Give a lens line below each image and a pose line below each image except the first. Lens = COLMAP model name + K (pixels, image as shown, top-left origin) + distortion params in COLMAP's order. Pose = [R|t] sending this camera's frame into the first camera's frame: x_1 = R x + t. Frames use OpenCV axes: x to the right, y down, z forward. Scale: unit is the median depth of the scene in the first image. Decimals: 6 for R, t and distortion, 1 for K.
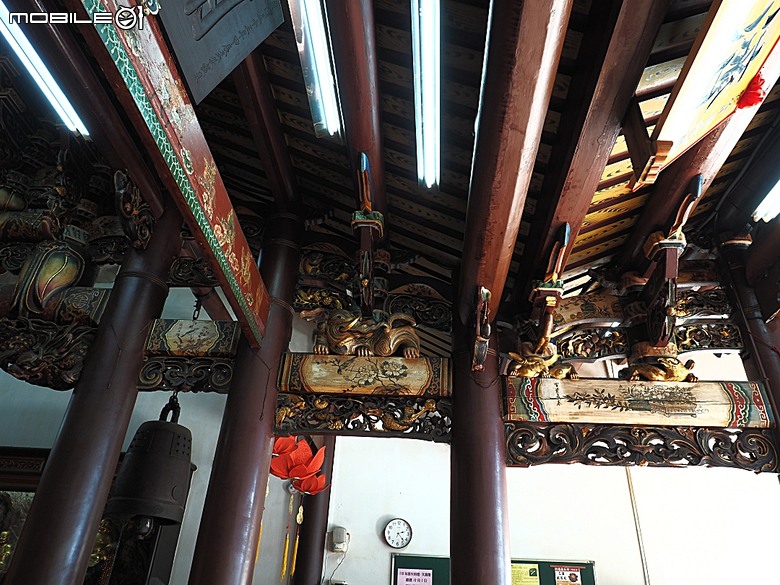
lens RADIAL K [[554.2, 0, 390.3], [0, 554.2, 292.5], [0, 0, 1]] dist [-0.026364, 0.005462]
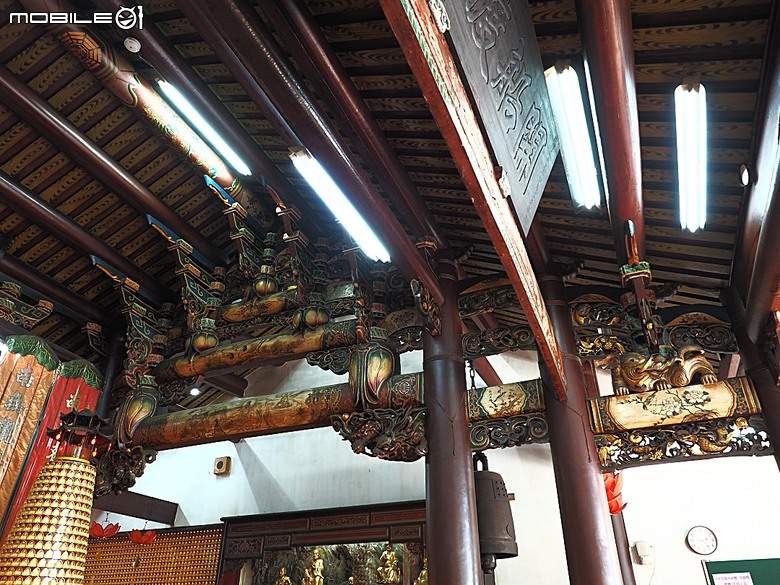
lens RADIAL K [[554.2, 0, 391.1], [0, 554.2, 291.9], [0, 0, 1]] dist [-0.026364, 0.005462]
pose [[0.932092, -0.233019, -0.277321, -0.206778], [0.226681, 0.972405, -0.055175, -0.141402], [0.282525, -0.011435, 0.959192, -0.220741]]
